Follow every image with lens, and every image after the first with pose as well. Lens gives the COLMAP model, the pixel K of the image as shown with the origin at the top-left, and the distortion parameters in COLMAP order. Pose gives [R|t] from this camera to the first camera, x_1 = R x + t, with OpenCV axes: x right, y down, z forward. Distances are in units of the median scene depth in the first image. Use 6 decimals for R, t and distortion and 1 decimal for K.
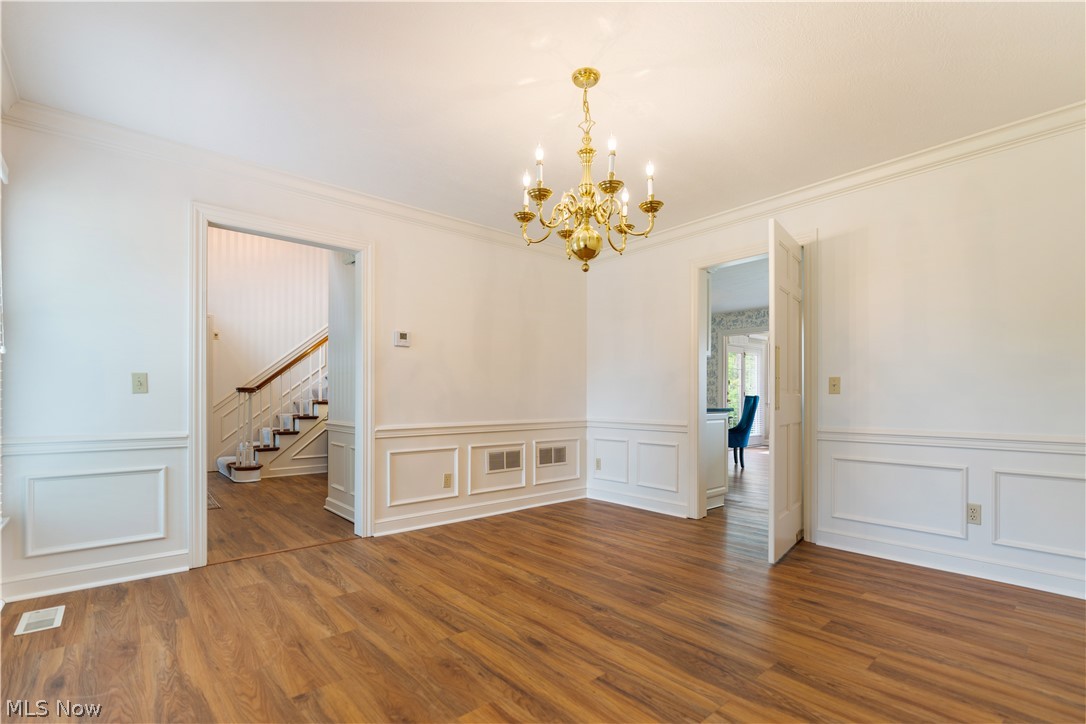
lens RADIAL K [[493.4, 0, 540.6], [0, 493.4, 397.9], [0, 0, 1]] dist [-0.008757, 0.000061]
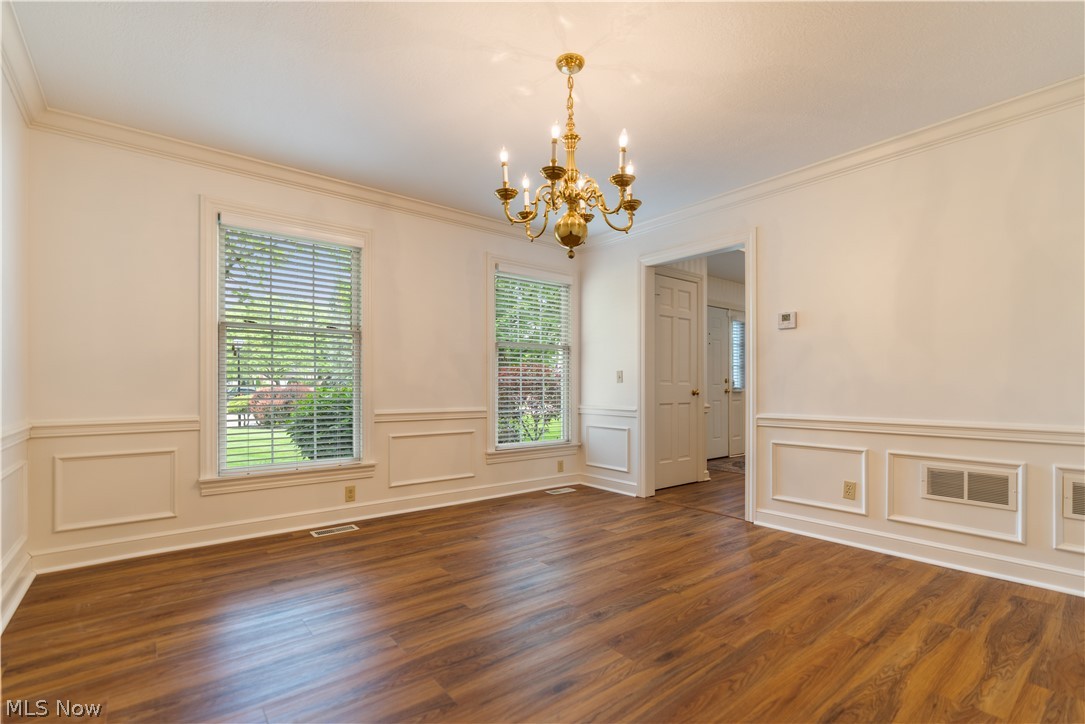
lens RADIAL K [[497.6, 0, 551.1], [0, 497.6, 379.3], [0, 0, 1]] dist [-0.010690, 0.000245]
pose [[-0.015343, -0.013988, -0.999784, 0.736658], [0.001214, 0.999901, -0.014008, 0.002330], [0.999882, -0.001429, -0.015325, 0.653254]]
